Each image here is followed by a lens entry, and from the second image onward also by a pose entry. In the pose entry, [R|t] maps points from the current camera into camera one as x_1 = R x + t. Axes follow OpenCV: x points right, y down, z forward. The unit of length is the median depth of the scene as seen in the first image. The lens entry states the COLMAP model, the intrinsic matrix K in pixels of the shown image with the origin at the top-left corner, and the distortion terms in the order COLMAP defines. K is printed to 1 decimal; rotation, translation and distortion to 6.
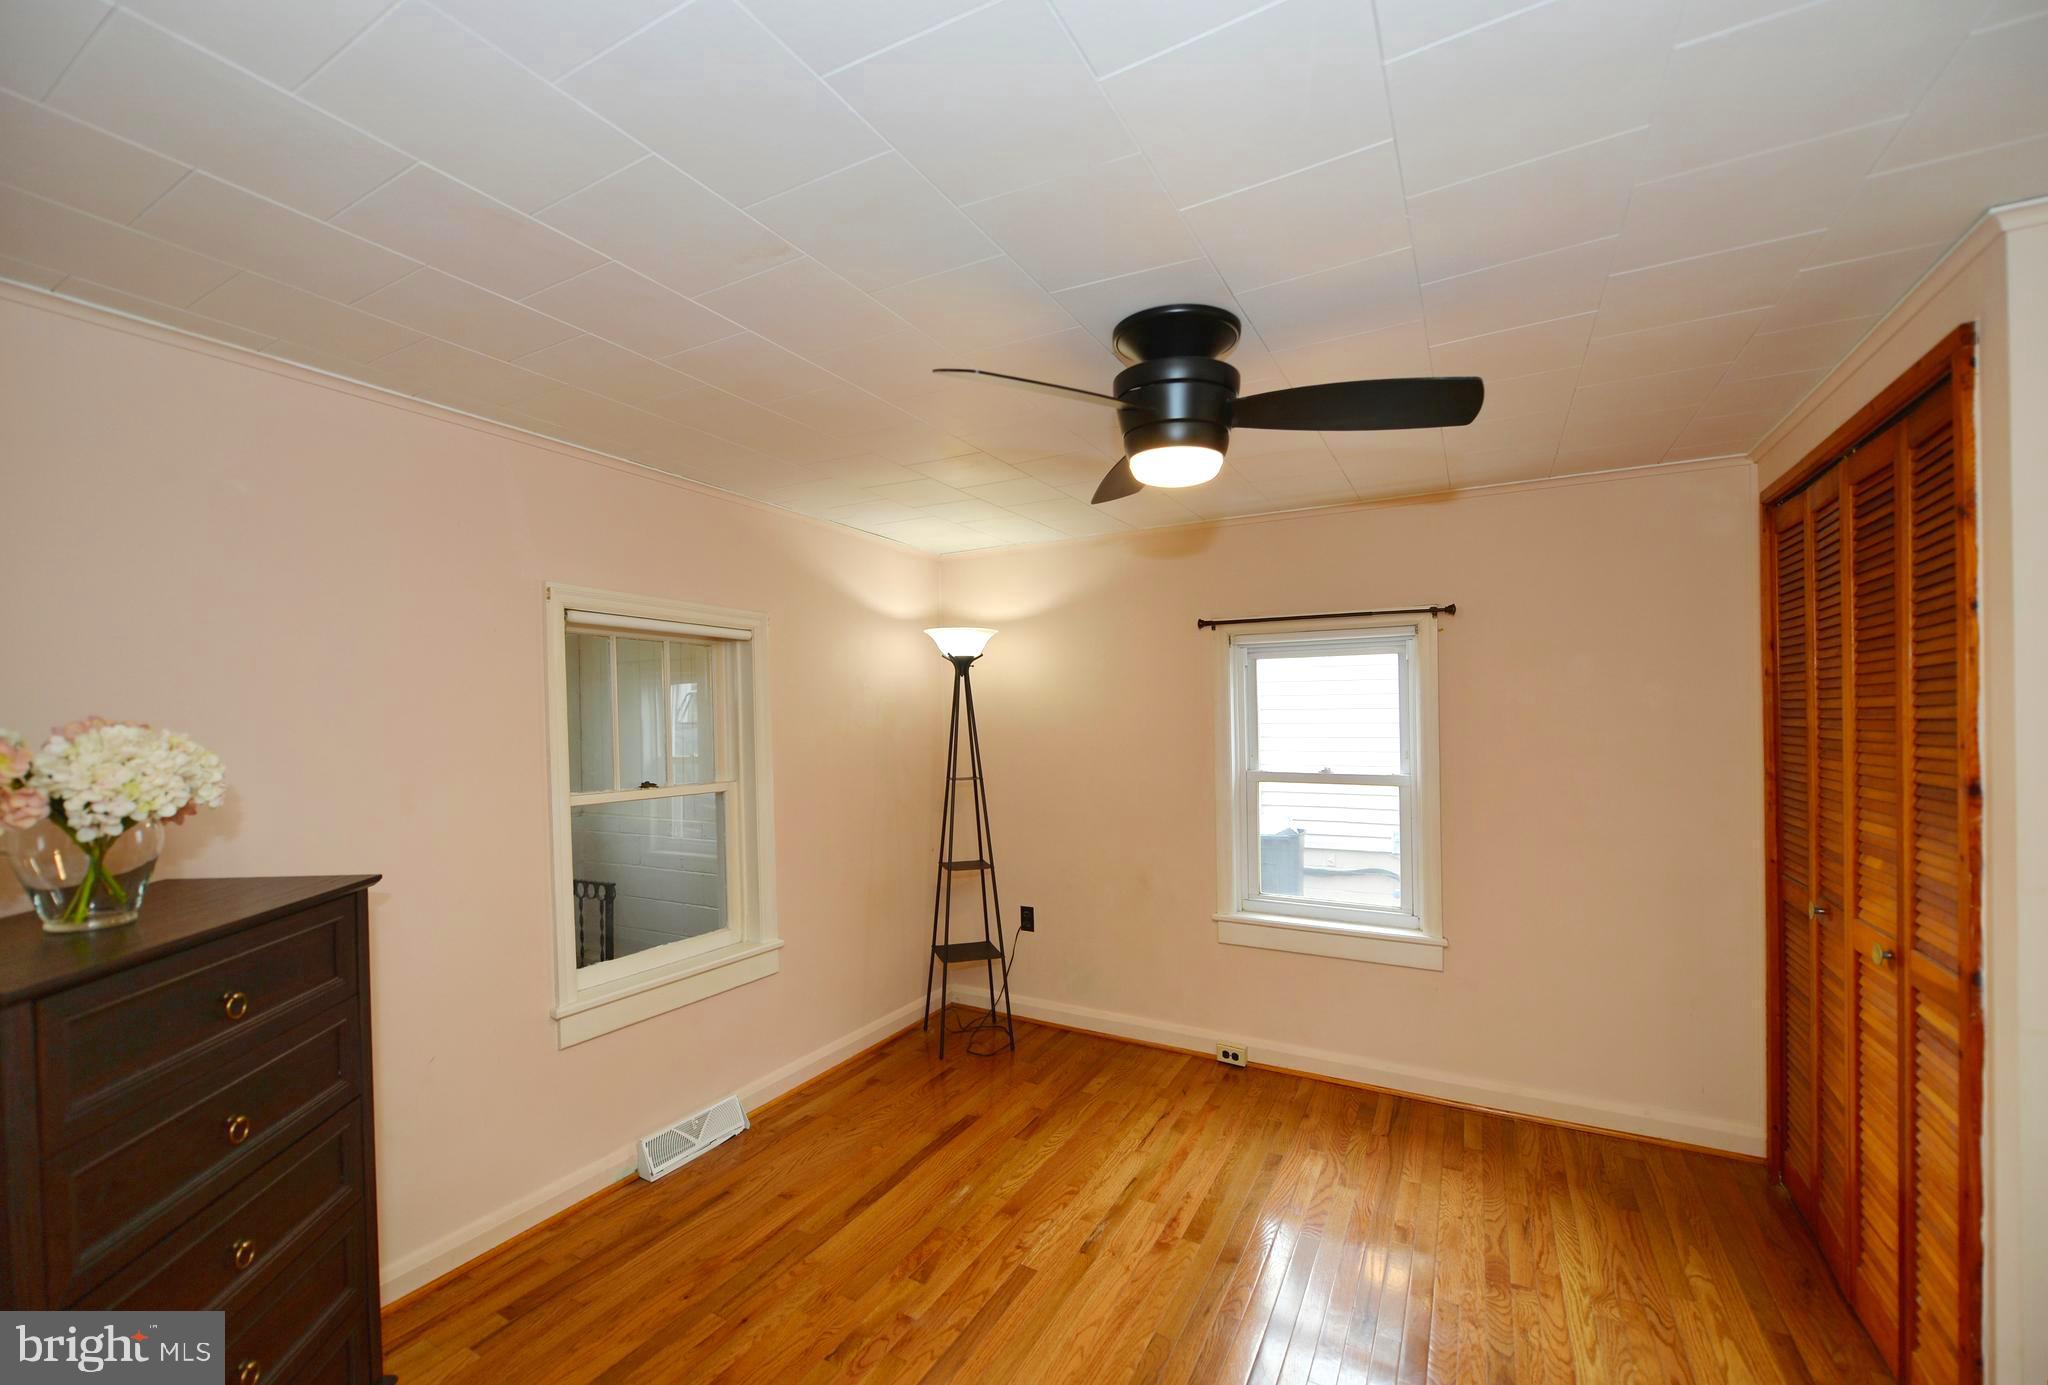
lens RADIAL K [[823.8, 0, 1022.9], [0, 823.8, 734.3], [0, 0, 1]] dist [-0.000826, -0.000339]
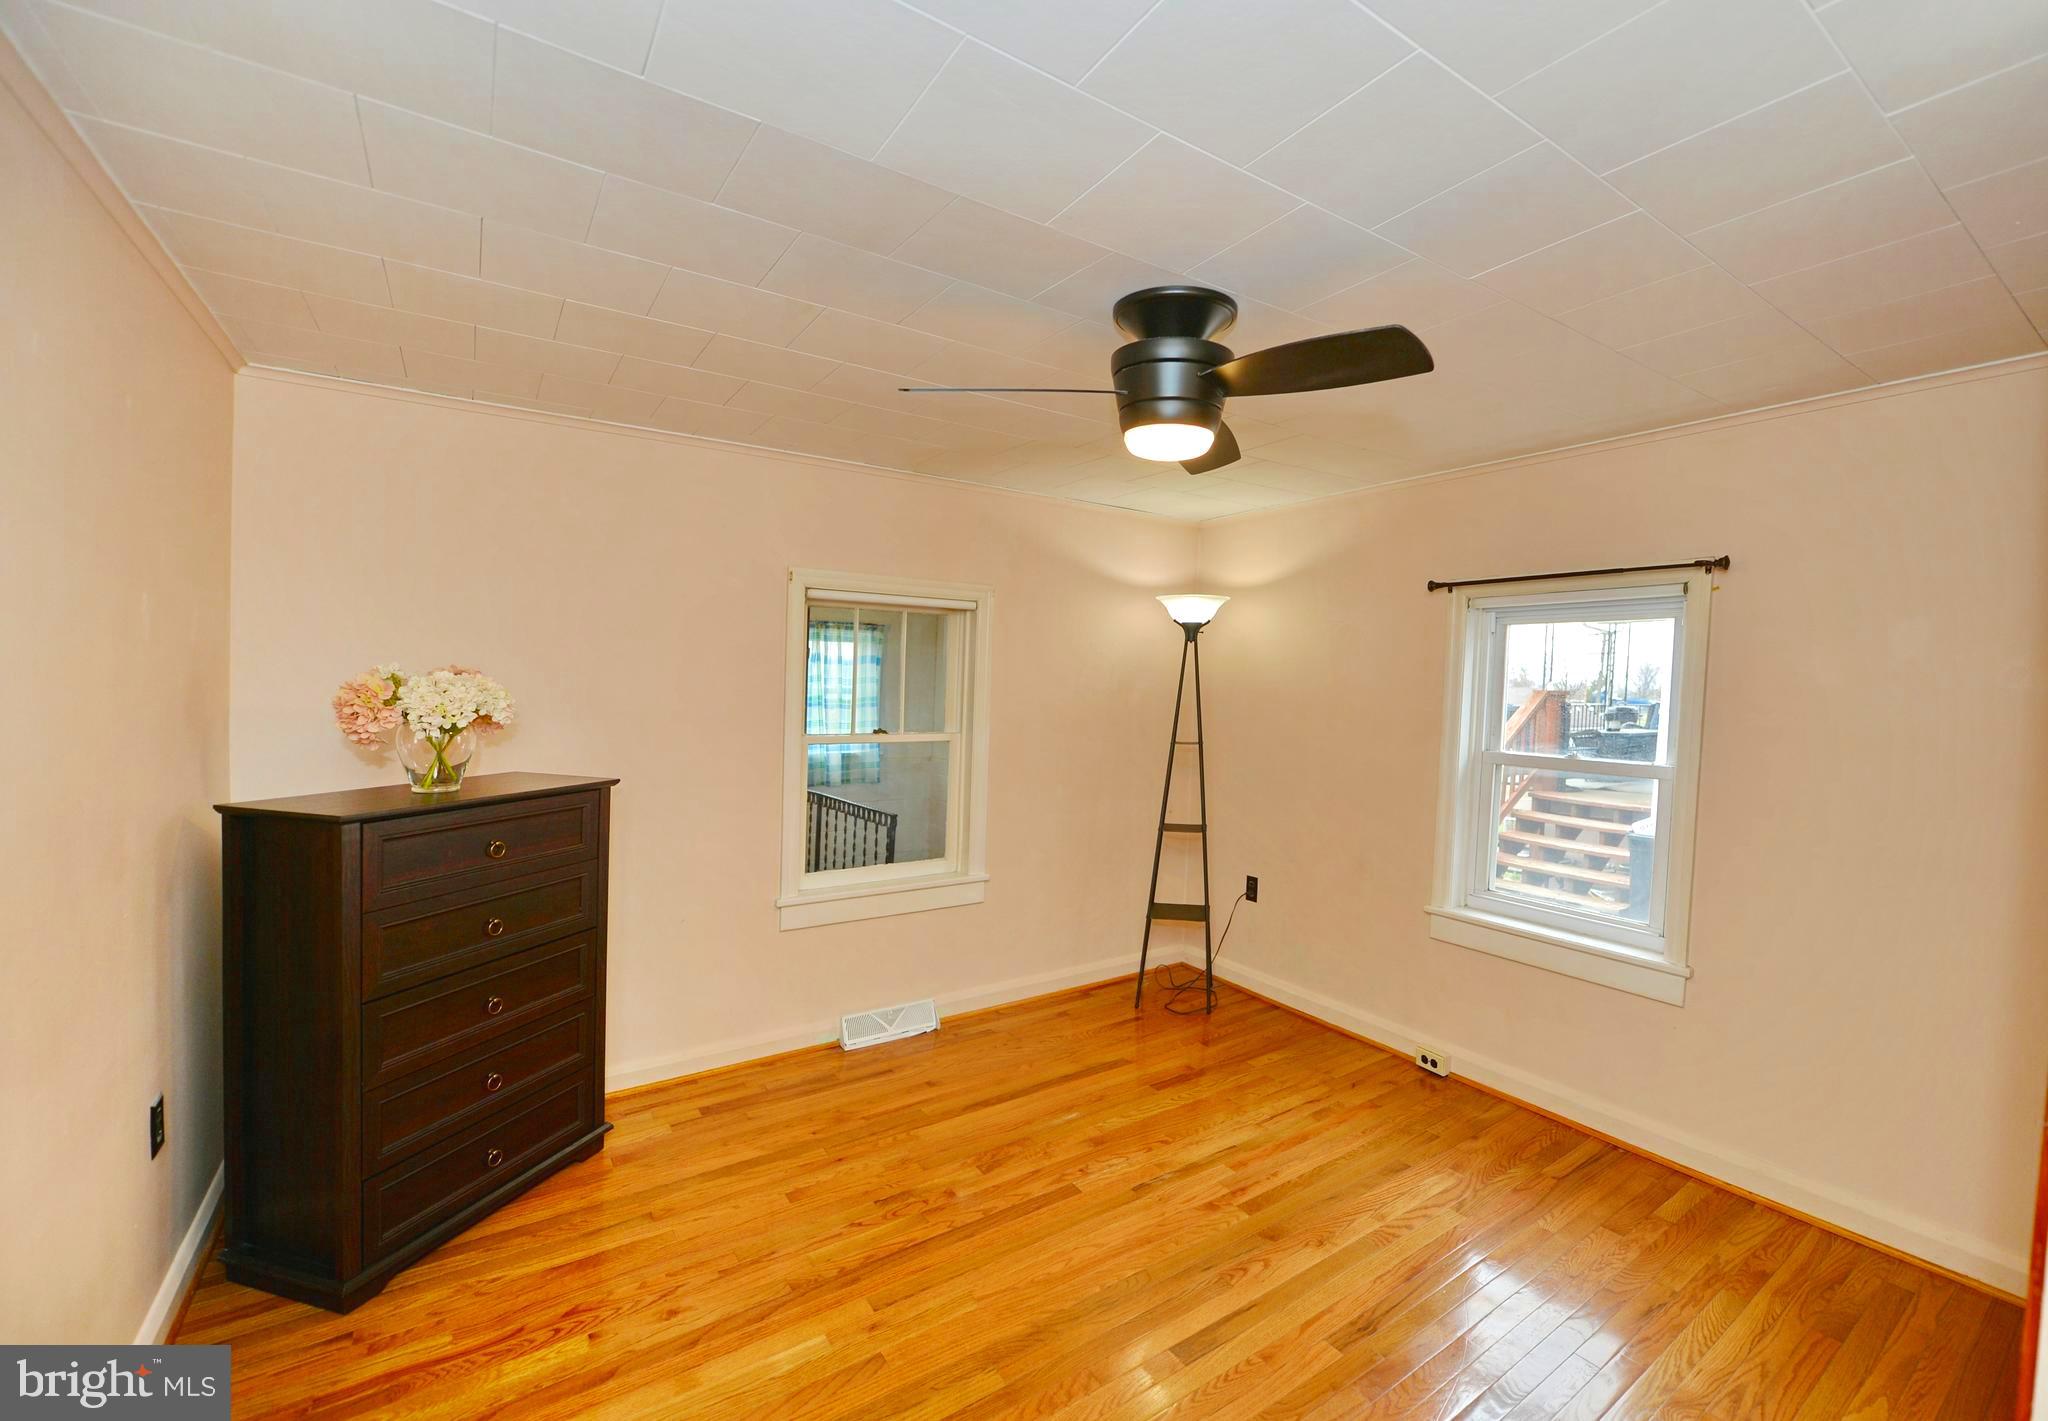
lens RADIAL K [[818.1, 0, 1024.0], [0, 818.1, 710.5], [0, 0, 1]] dist [-0.000660, -0.000395]
pose [[0.912047, 0.039832, -0.408147, 0.247721], [-0.033810, 0.999187, 0.021962, -0.002544], [0.408690, -0.006231, 0.912652, -0.007455]]
